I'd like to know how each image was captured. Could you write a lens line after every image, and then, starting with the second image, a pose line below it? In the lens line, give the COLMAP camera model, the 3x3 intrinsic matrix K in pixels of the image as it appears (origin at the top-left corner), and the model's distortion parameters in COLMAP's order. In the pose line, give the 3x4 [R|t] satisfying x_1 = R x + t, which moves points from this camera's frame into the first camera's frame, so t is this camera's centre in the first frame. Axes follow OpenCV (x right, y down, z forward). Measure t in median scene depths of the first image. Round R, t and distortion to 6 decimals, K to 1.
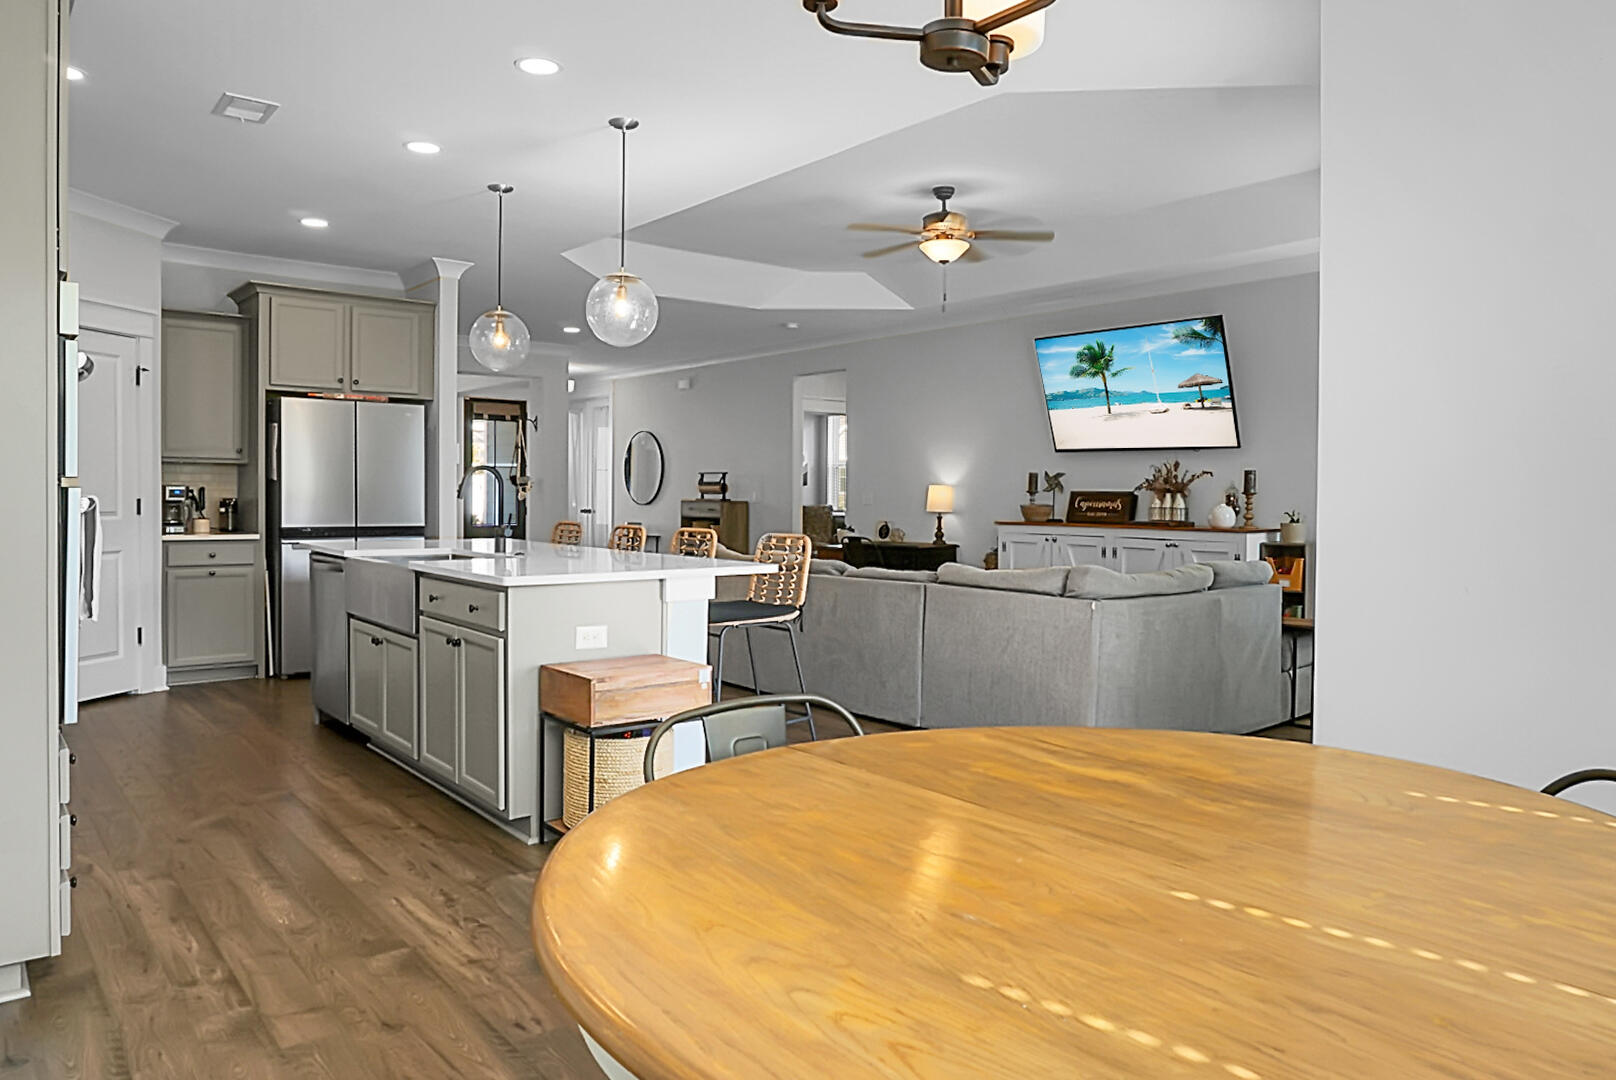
lens RADIAL K [[1073.3, 0, 816.9], [0, 1073.3, 518.6], [0, 0, 1]] dist [-0.049170, 0.029168]
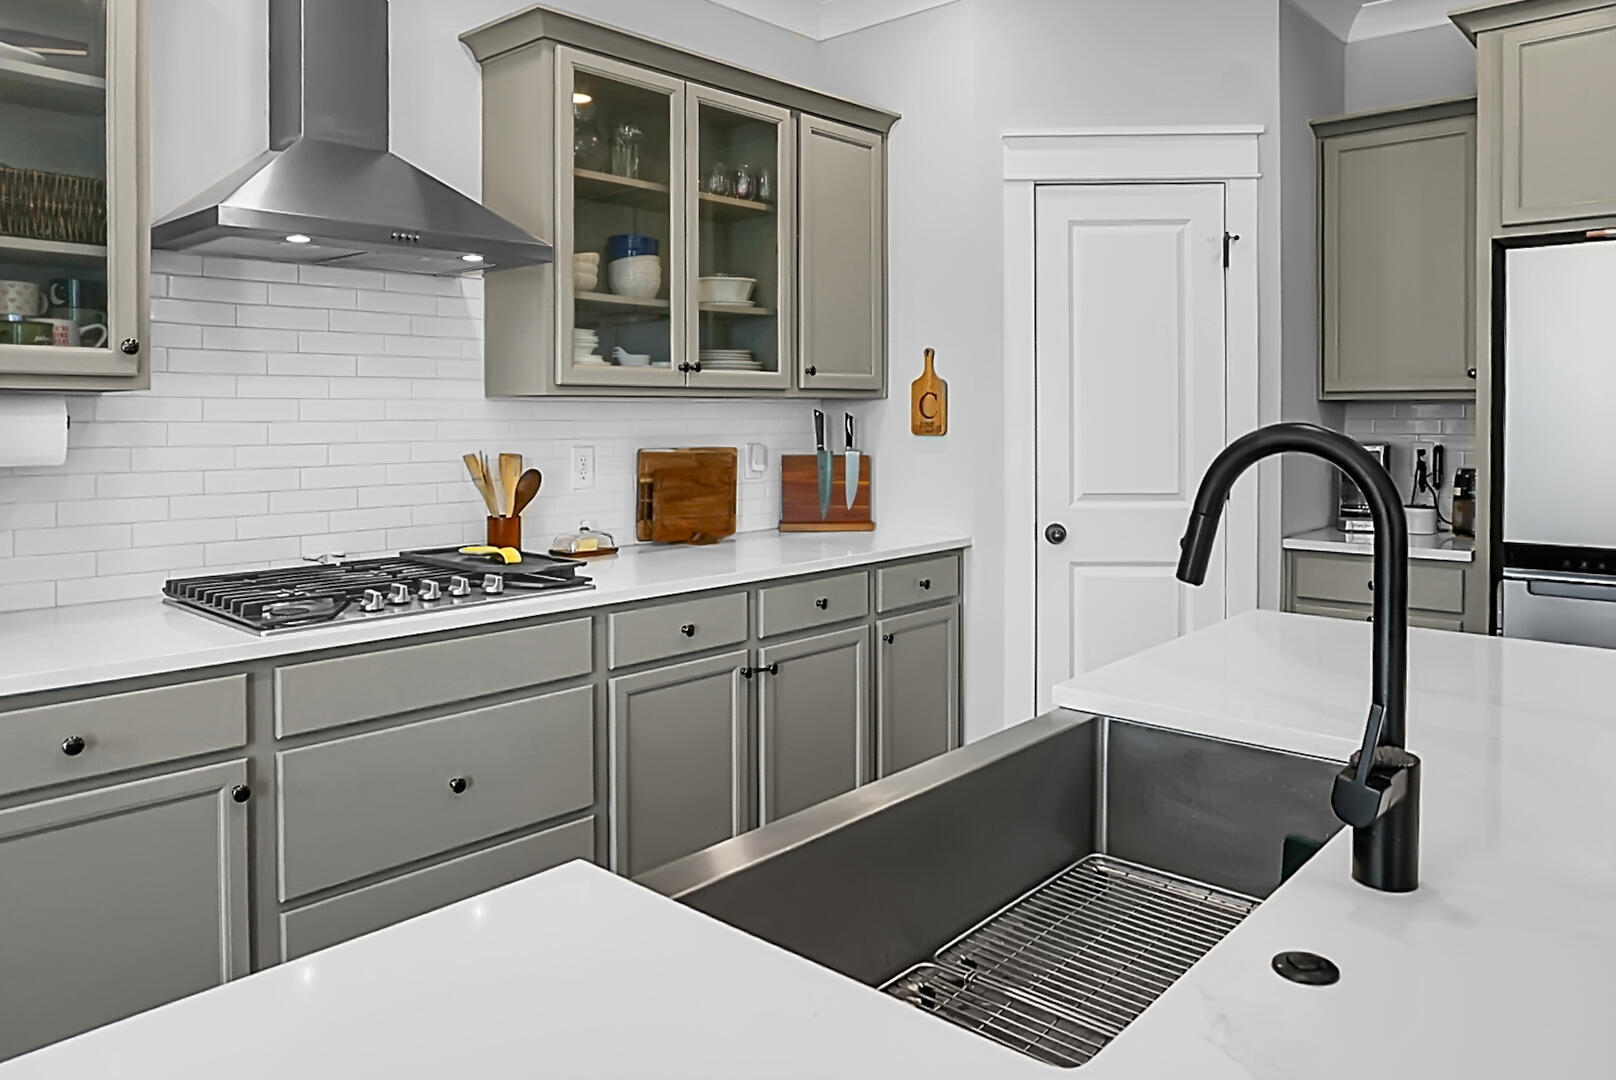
lens RADIAL K [[1138.5, 0, 806.8], [0, 1138.5, 431.4], [0, 0, 1]] dist [-0.056274, 0.080832]
pose [[0.145981, 0.004444, -0.989277, -0.077482], [-0.018867, 0.999821, 0.001708, -0.033200], [0.989107, 0.018415, 0.146039, 0.633203]]
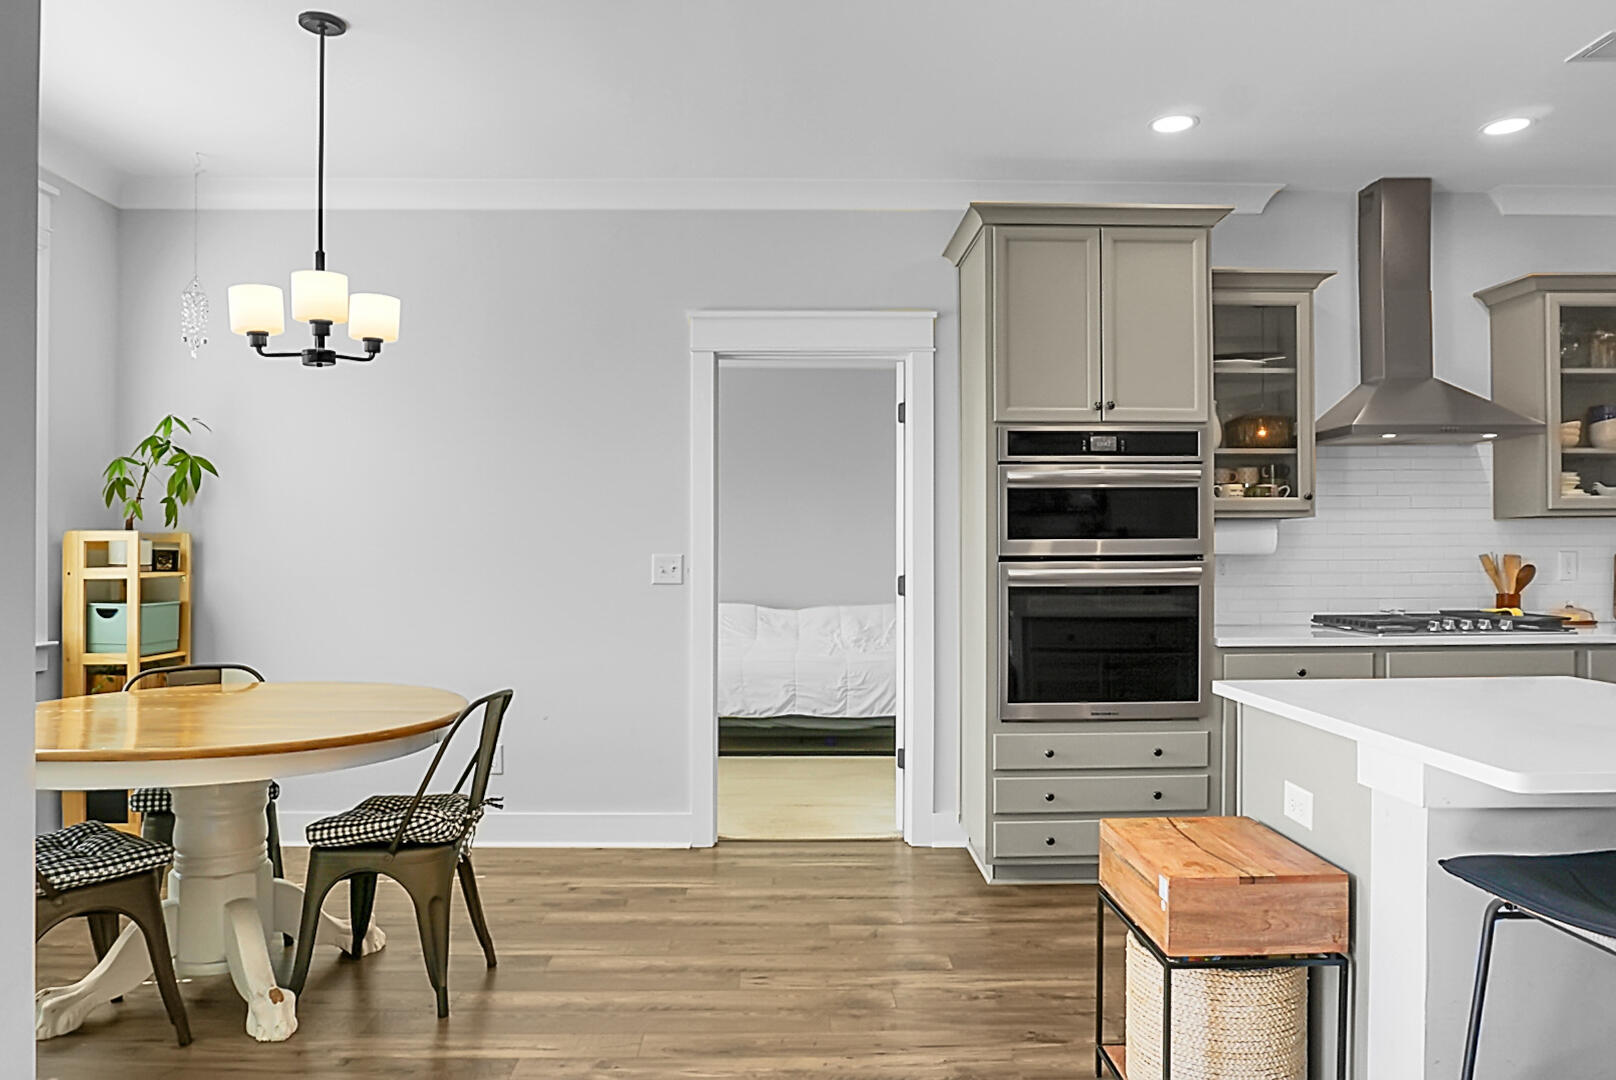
lens RADIAL K [[1081.0, 0, 802.1], [0, 1081.0, 544.2], [0, 0, 1]] dist [-0.052295, 0.035757]
pose [[-0.622753, -0.012402, -0.782320, 0.253772], [-0.020113, 0.999798, 0.000161, -0.018923], [0.782160, 0.015835, -0.622876, 0.649040]]
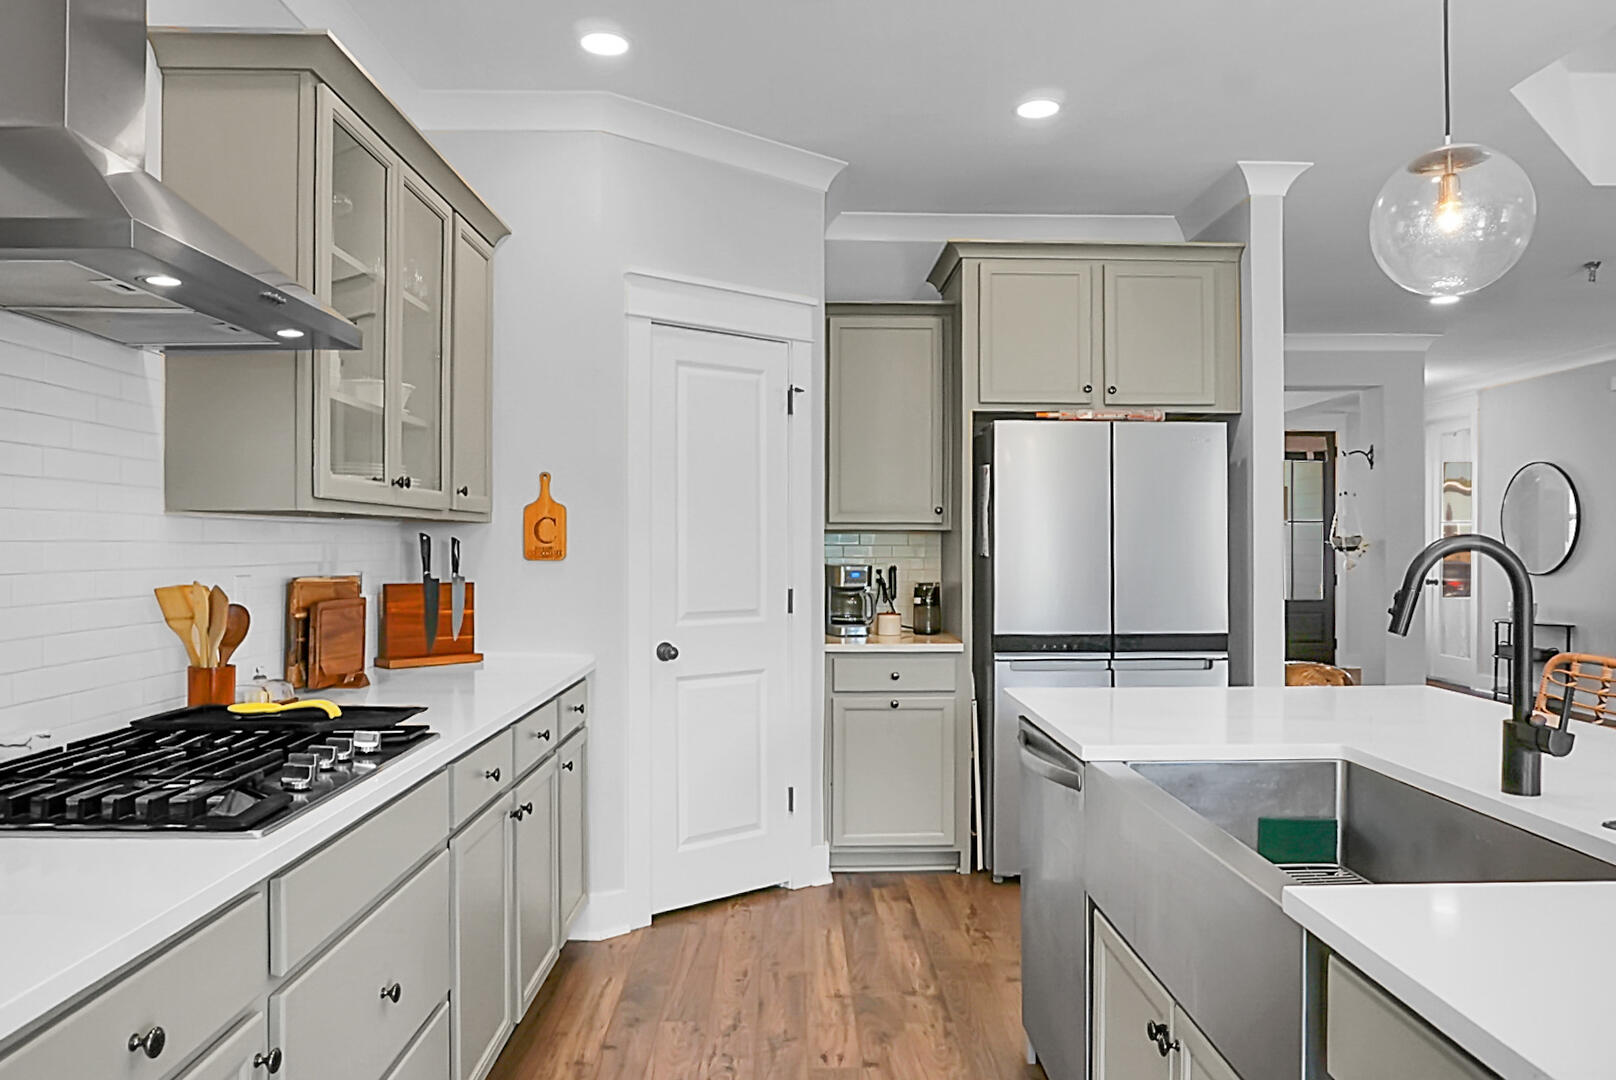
lens RADIAL K [[1112.0, 0, 812.1], [0, 1112.0, 541.4], [0, 0, 1]] dist [-0.036460, 0.004236]
pose [[0.781808, -0.011418, -0.623414, -0.186746], [-0.007021, 0.999608, -0.027112, -0.026846], [0.623479, 0.025573, 0.781422, 0.431475]]
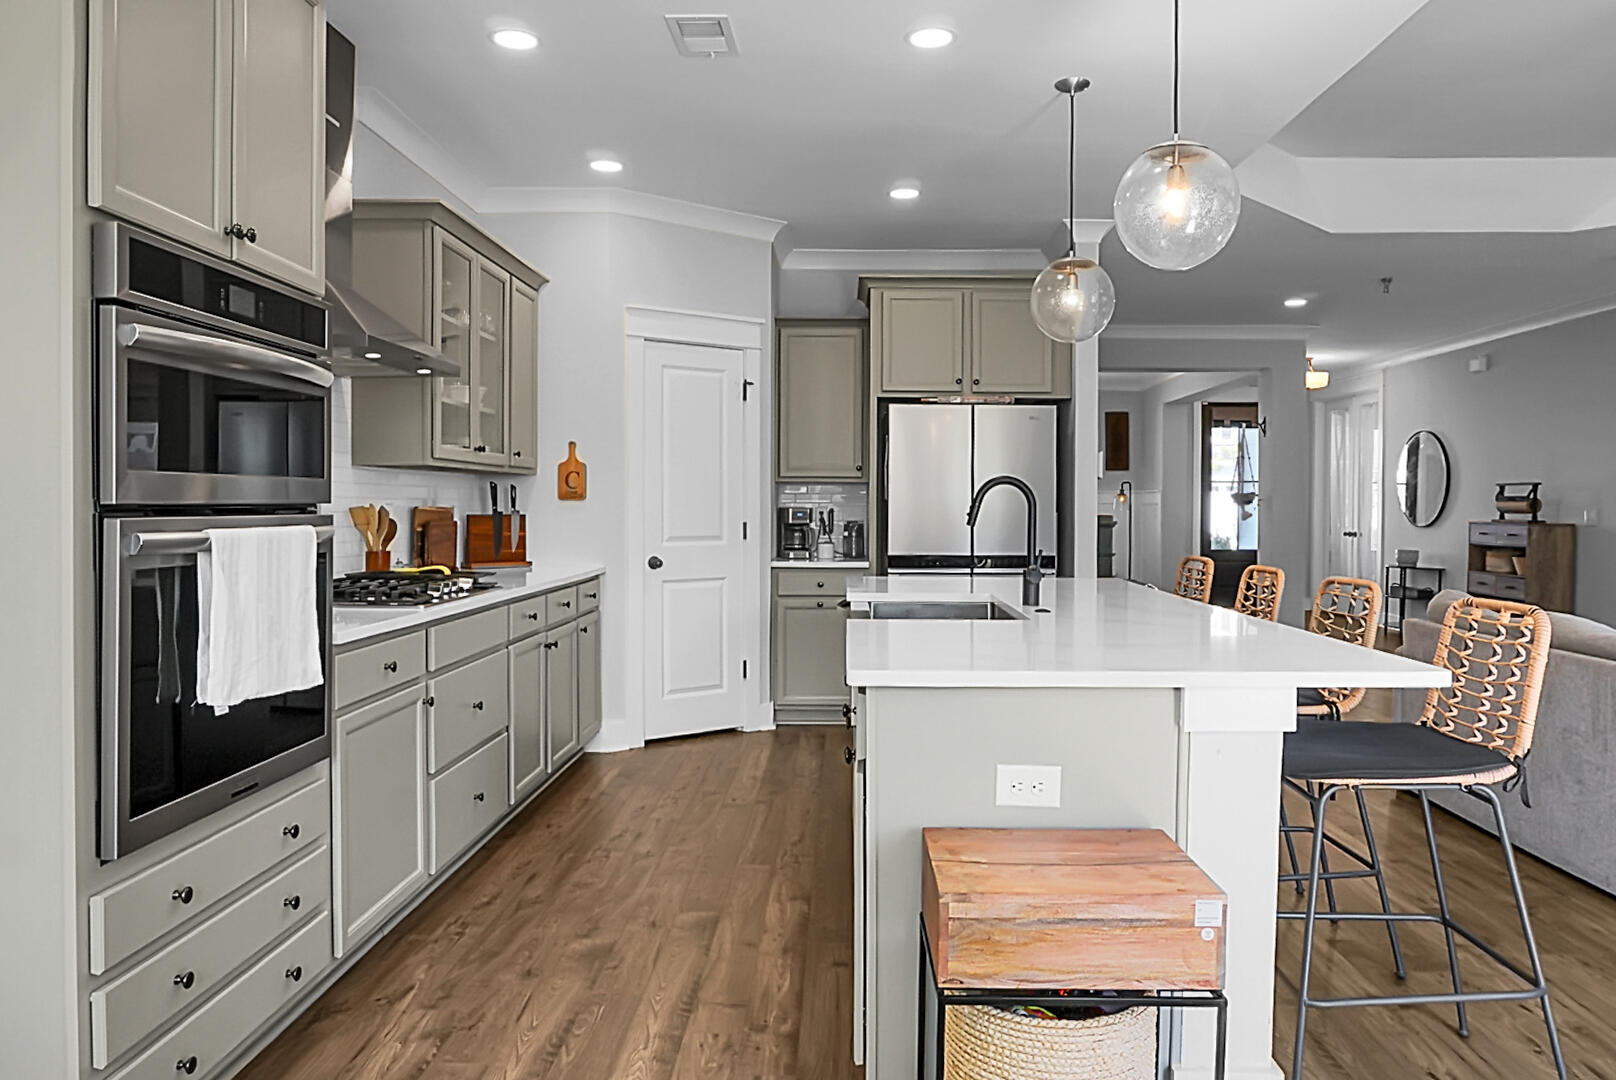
lens RADIAL K [[1099.0, 0, 829.3], [0, 1099.0, 527.4], [0, 0, 1]] dist [-0.060461, 0.032146]
pose [[0.758665, 0.005568, -0.651457, 0.041502], [-0.011059, 0.999929, -0.004332, -0.009867], [0.651387, 0.010491, 0.758673, 0.286271]]
